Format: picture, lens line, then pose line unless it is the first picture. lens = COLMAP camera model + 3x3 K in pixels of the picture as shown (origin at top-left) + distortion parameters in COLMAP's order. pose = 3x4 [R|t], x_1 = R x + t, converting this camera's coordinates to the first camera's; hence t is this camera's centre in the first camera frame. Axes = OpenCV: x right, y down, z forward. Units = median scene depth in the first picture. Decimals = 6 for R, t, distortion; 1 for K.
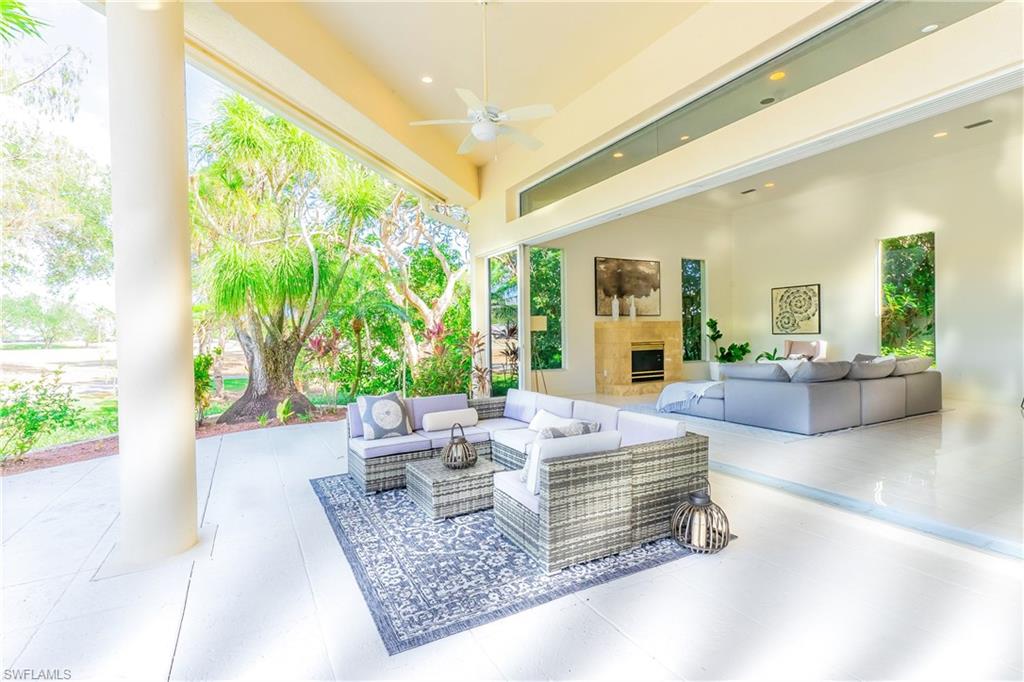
lens RADIAL K [[490.1, 0, 512.0], [0, 490.1, 341.0], [0, 0, 1]] dist [0.002129, 0.000272]
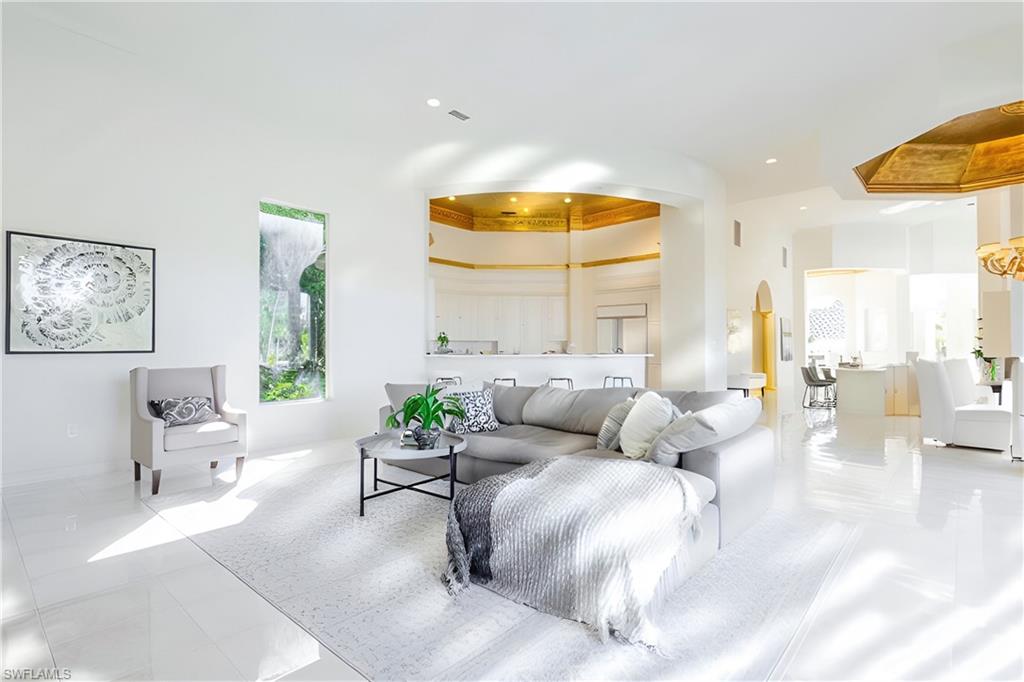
lens RADIAL K [[490.1, 0, 512.0], [0, 490.1, 341.0], [0, 0, 1]] dist [0.002129, 0.000272]
pose [[-0.335029, 0.022574, 0.941937, 0.060614], [0.018131, 0.999682, -0.017509, -0.010792], [-0.942033, 0.011212, -0.335332, 0.822496]]
